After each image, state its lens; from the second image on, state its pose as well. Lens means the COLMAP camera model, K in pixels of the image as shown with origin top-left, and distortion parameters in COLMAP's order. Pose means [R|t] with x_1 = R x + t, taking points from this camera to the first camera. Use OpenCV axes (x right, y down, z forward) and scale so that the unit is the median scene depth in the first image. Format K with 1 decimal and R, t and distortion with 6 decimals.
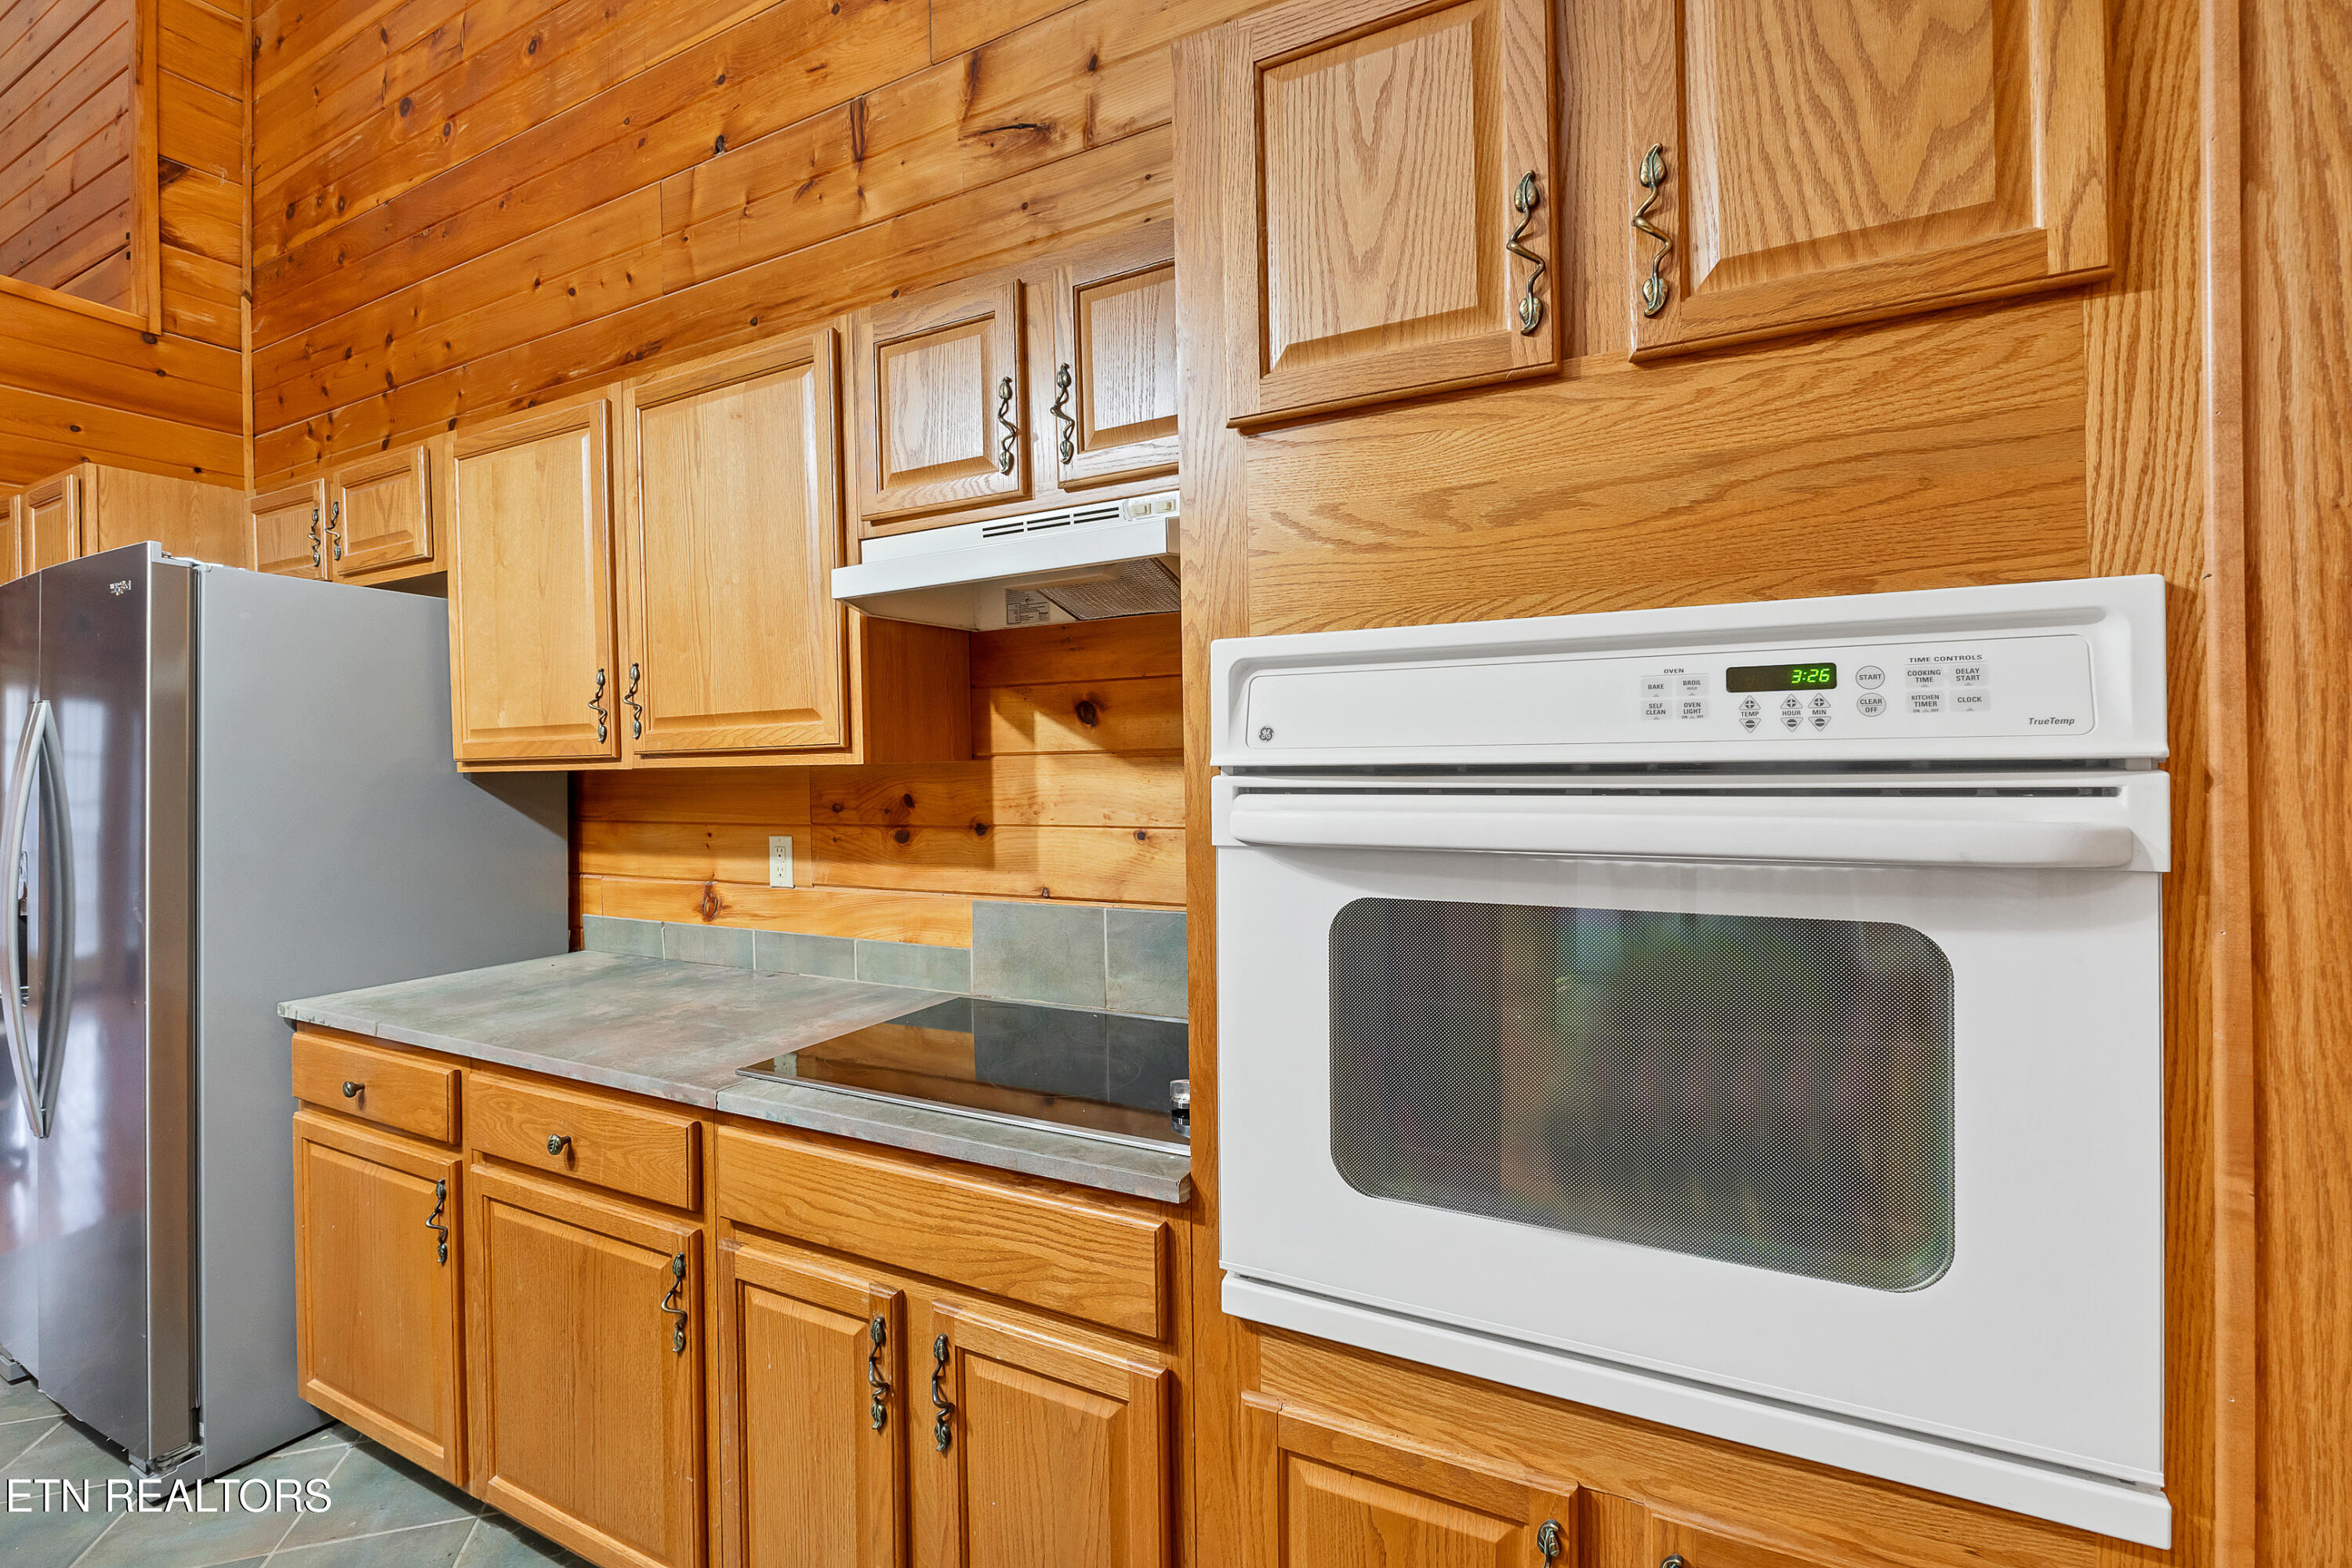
lens RADIAL K [[1022.4, 0, 1169.2], [0, 1022.4, 758.2], [0, 0, 1]] dist [-0.006884, -0.000431]
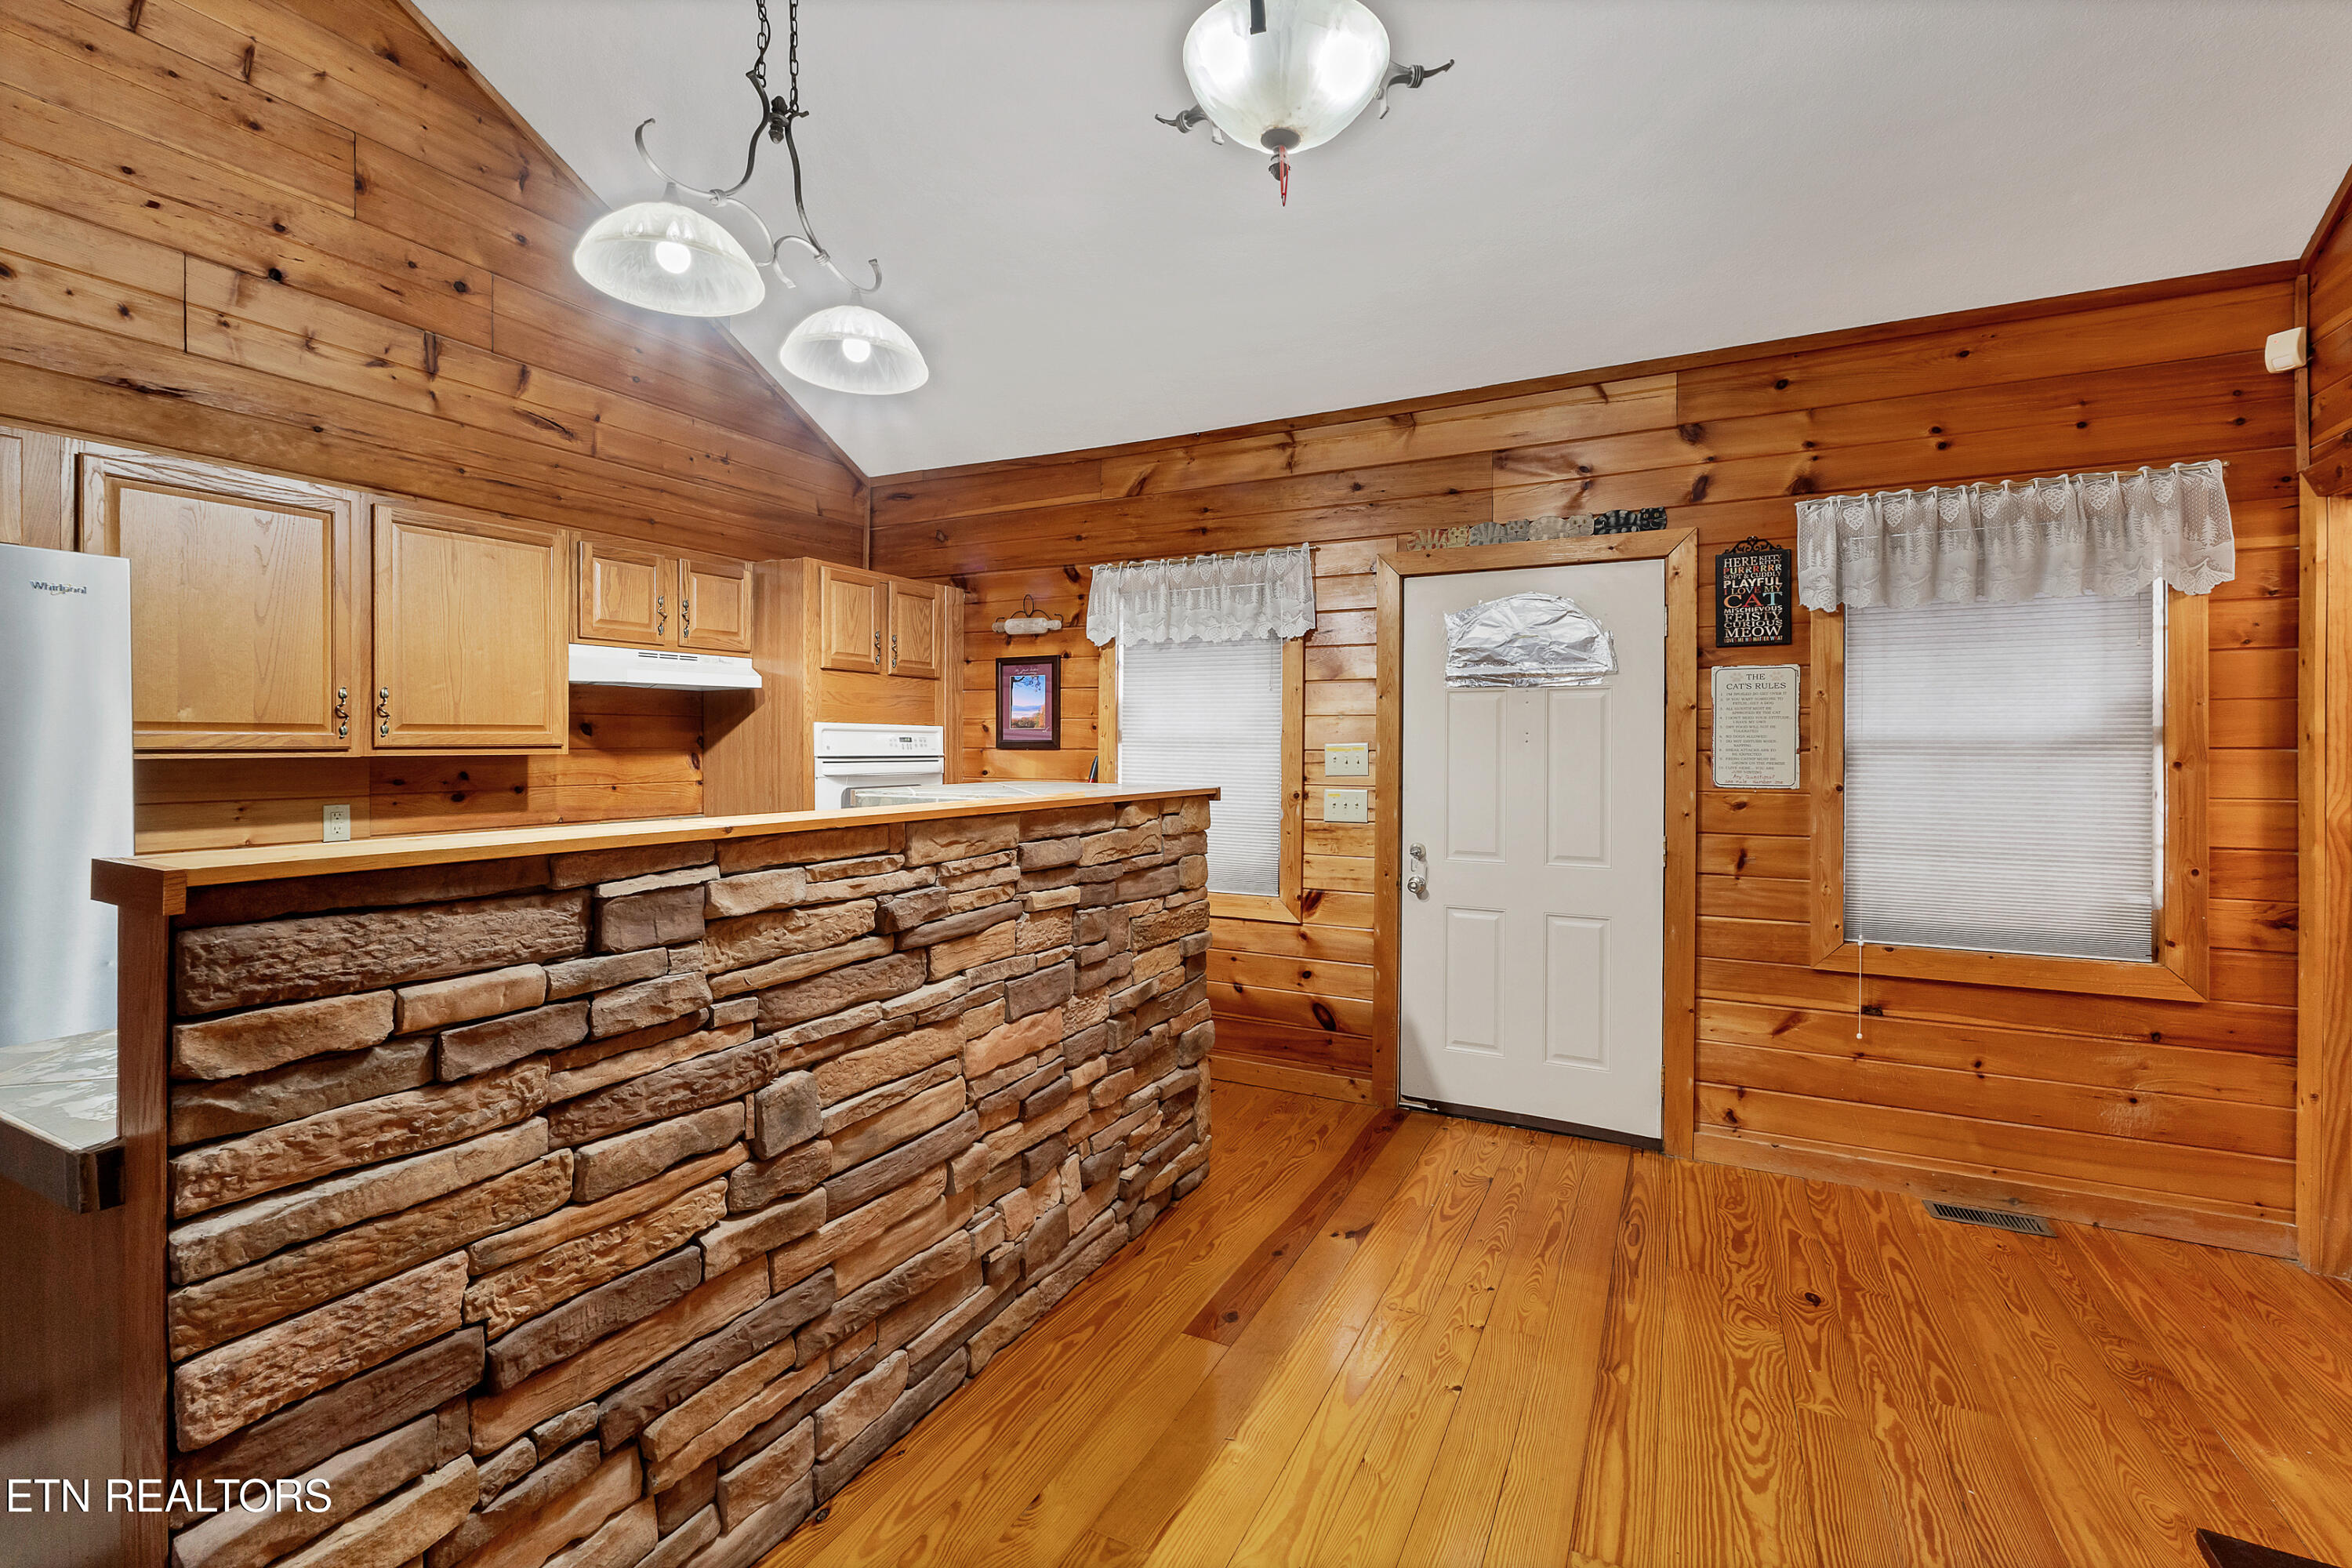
lens RADIAL K [[1022.4, 0, 1169.2], [0, 1022.4, 758.2], [0, 0, 1]] dist [-0.006884, -0.000431]
pose [[0.013149, 0.004125, 0.999905, -2.149001], [-0.006405, 0.999971, -0.004041, 0.013049], [-0.999893, -0.006351, 0.013175, -0.203829]]
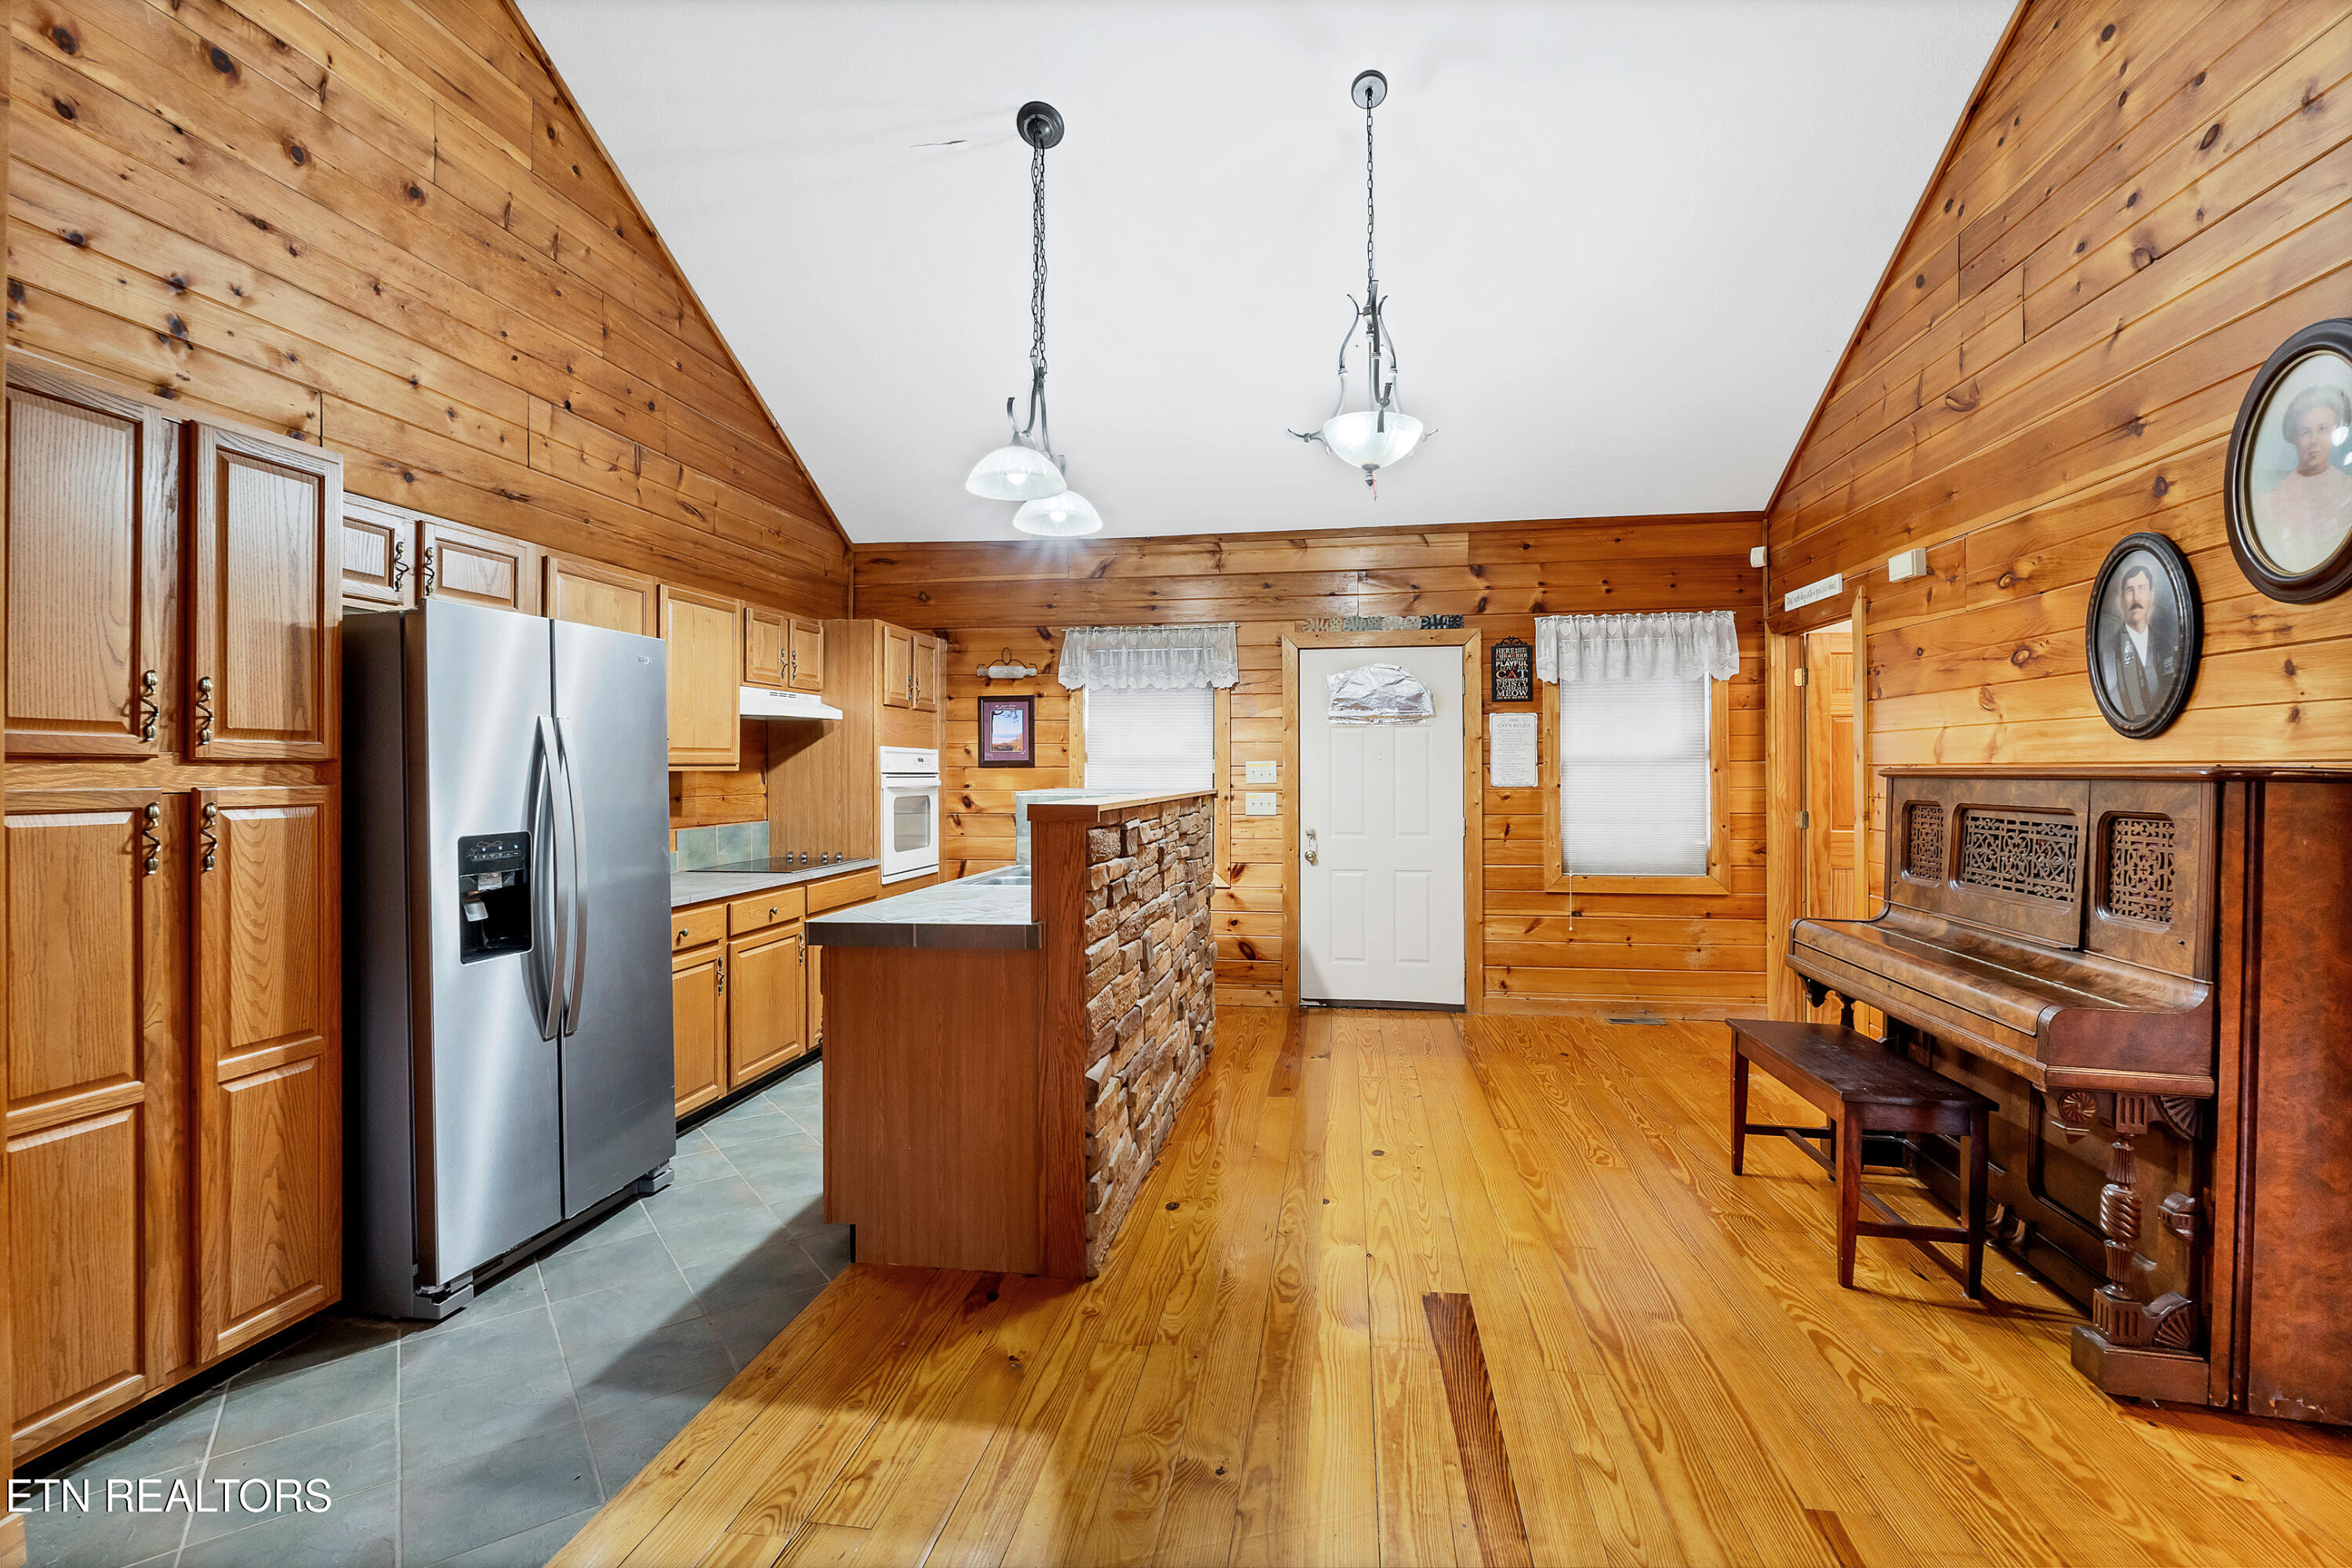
lens RADIAL K [[1071.4, 0, 1168.5], [0, 1071.4, 780.5], [0, 0, 1]] dist [-0.015873, 0.000304]
pose [[-0.302234, 0.008080, 0.953200, -3.046631], [0.004579, 0.999965, -0.007025, 0.052103], [-0.953223, 0.002242, -0.302260, 0.724848]]
